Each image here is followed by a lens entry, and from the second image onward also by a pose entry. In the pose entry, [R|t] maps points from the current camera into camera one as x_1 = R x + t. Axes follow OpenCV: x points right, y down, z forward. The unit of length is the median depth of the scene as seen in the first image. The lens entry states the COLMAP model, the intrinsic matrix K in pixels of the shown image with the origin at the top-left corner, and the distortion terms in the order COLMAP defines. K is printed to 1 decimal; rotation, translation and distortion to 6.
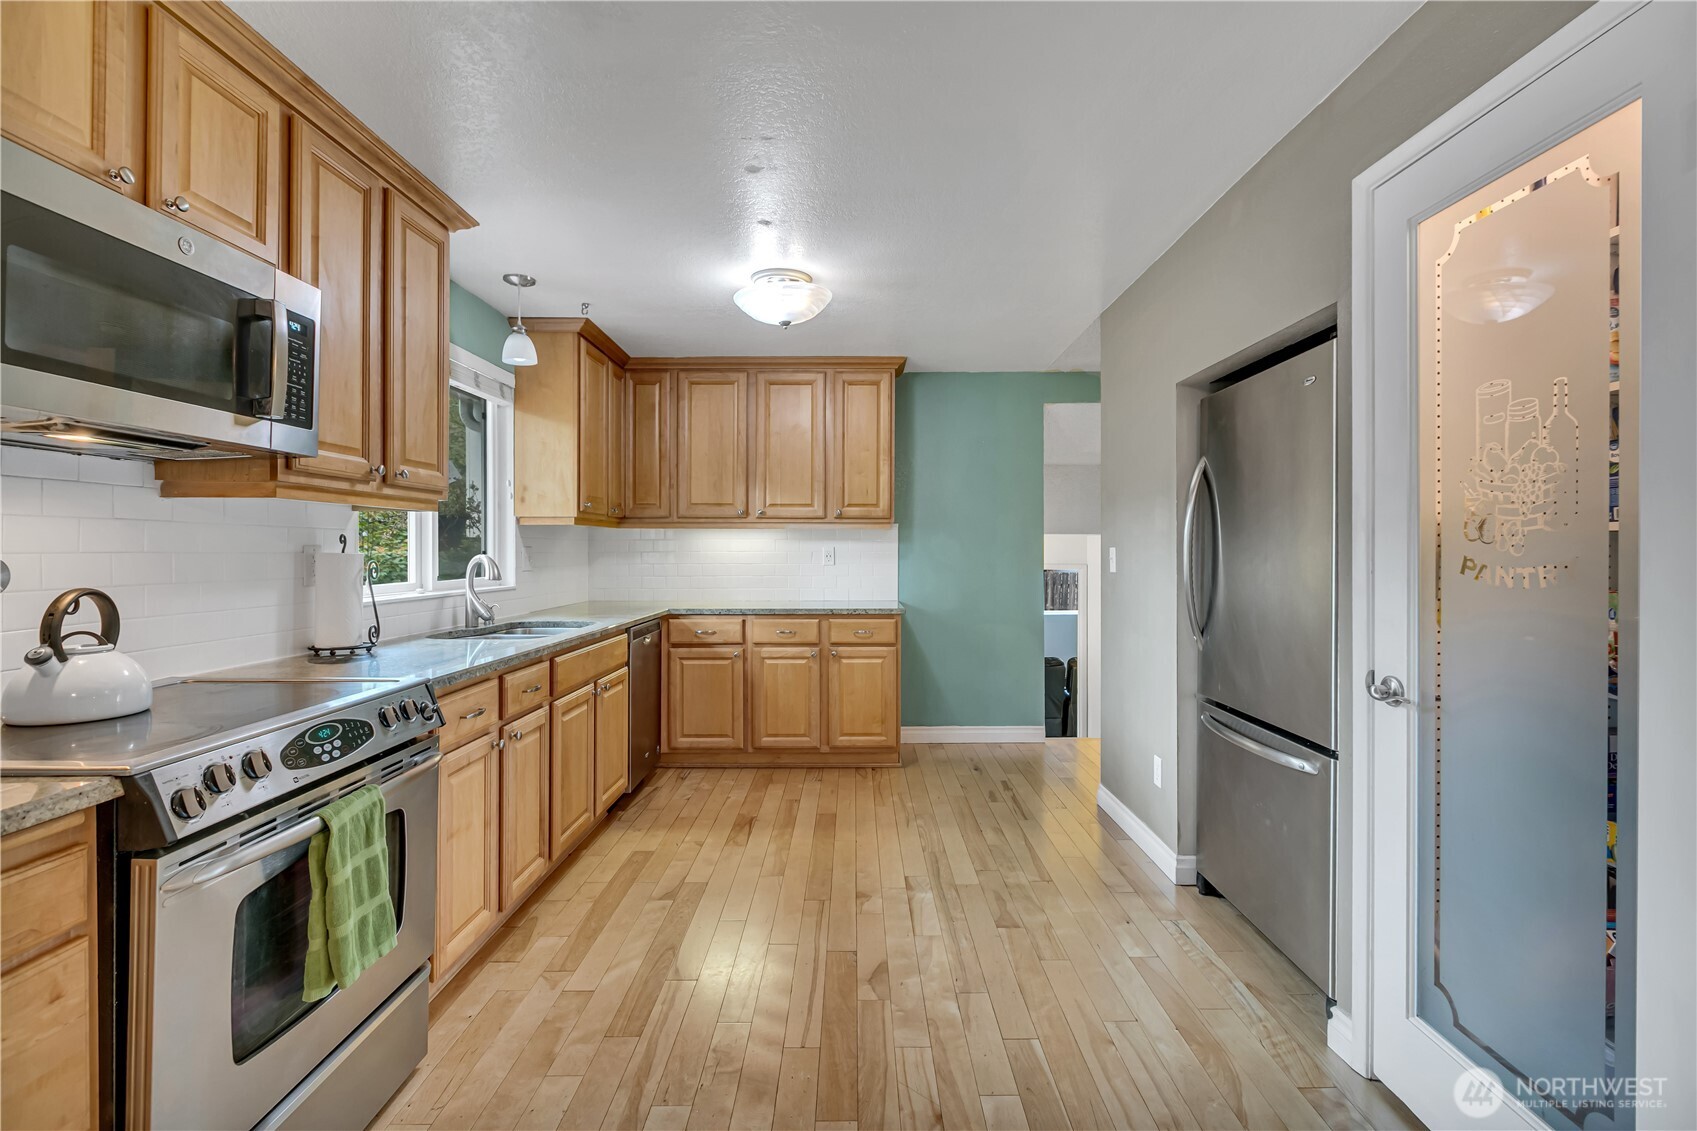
lens RADIAL K [[787.4, 0, 857.8], [0, 787.4, 552.3], [0, 0, 1]] dist [-0.003263, 0.000307]
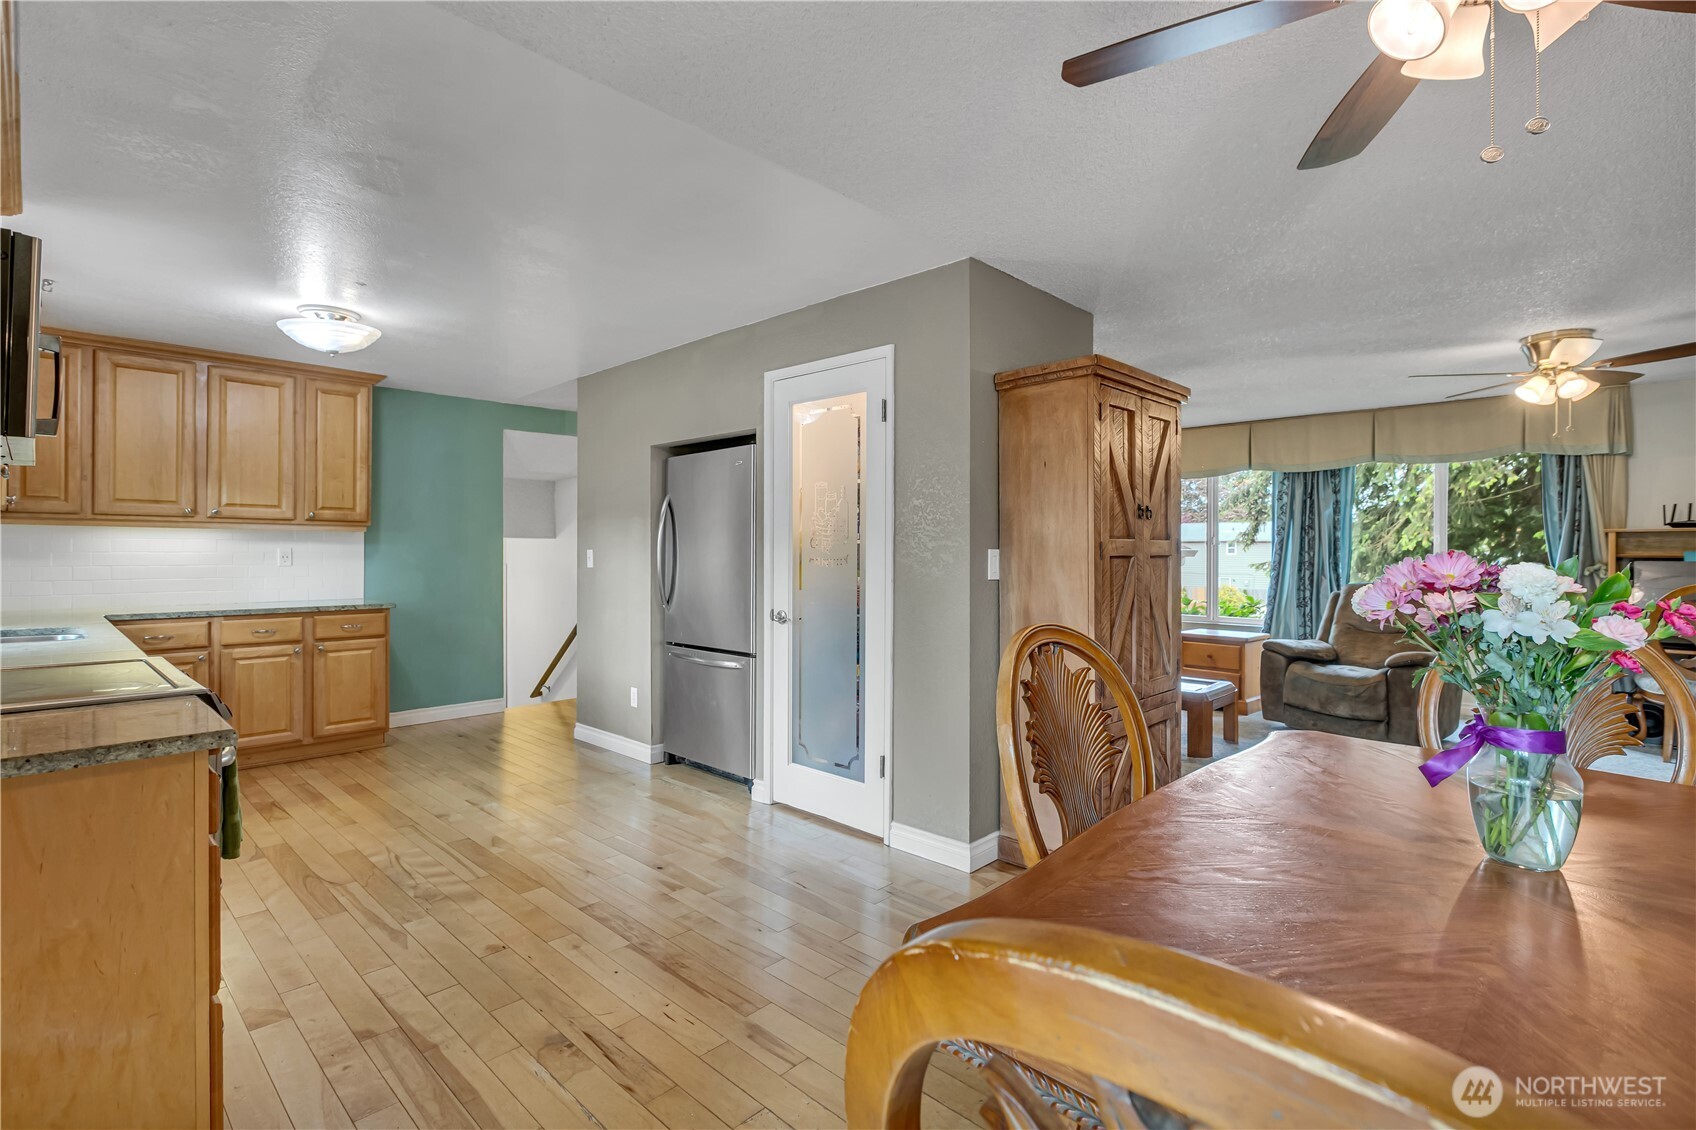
lens RADIAL K [[796.8, 0, 855.2], [0, 796.8, 544.0], [0, 0, 1]] dist [-0.000074, -0.000366]
pose [[0.700413, 0.006493, 0.713708, -0.290899], [0.000887, 0.999950, -0.009968, -0.000863], [-0.713737, 0.007615, 0.700372, -0.265296]]
